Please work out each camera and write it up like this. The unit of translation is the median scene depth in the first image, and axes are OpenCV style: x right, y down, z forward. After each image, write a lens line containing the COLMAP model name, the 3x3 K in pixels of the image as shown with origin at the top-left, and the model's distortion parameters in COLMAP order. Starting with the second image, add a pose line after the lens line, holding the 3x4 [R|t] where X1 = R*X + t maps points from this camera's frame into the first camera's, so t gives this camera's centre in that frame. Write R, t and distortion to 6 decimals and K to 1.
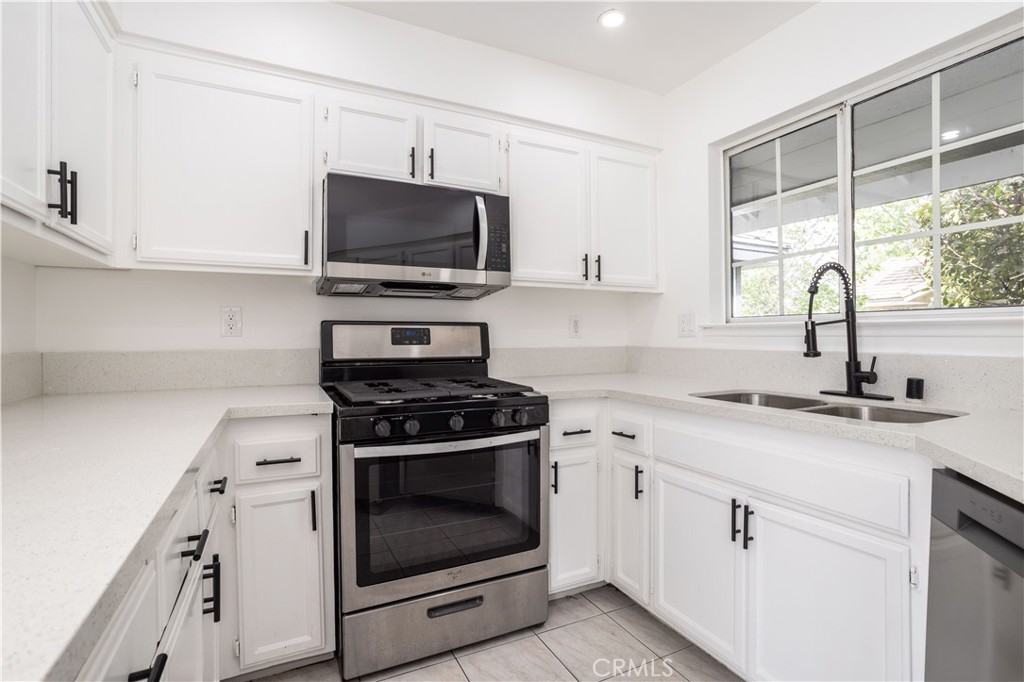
lens RADIAL K [[500.2, 0, 510.0], [0, 500.2, 339.5], [0, 0, 1]] dist [-0.028677, 0.013680]
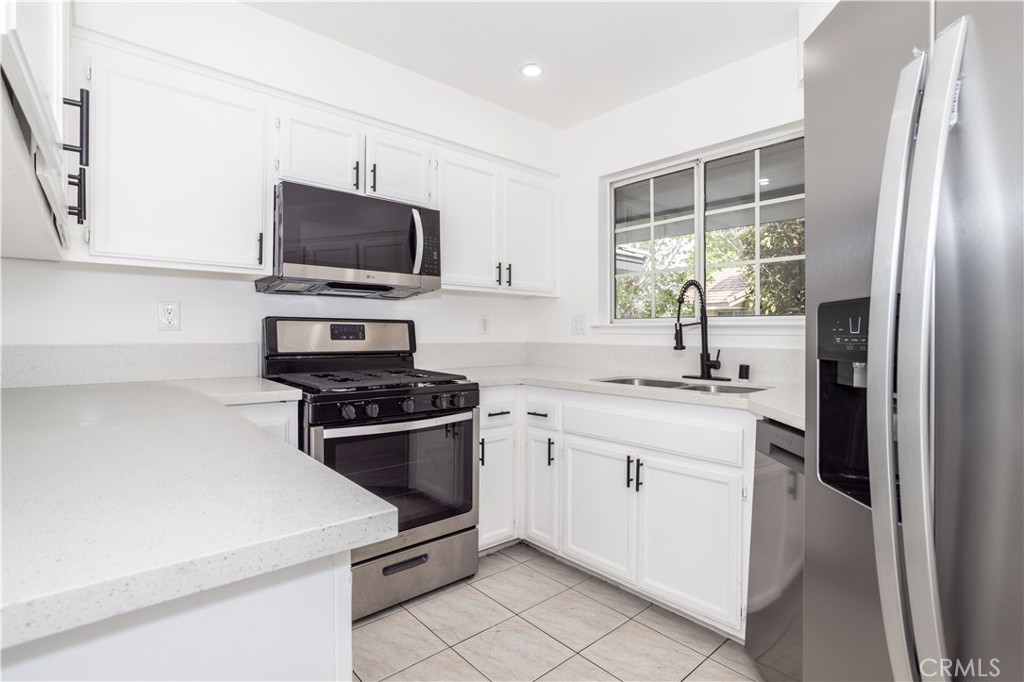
lens RADIAL K [[500.2, 0, 505.4], [0, 500.2, 339.1], [0, 0, 1]] dist [-0.028677, 0.013680]
pose [[0.968001, 0.005109, 0.250894, -0.157502], [-0.006448, 0.999969, 0.004513, 0.002510], [-0.250863, -0.005986, 0.968004, -0.162582]]
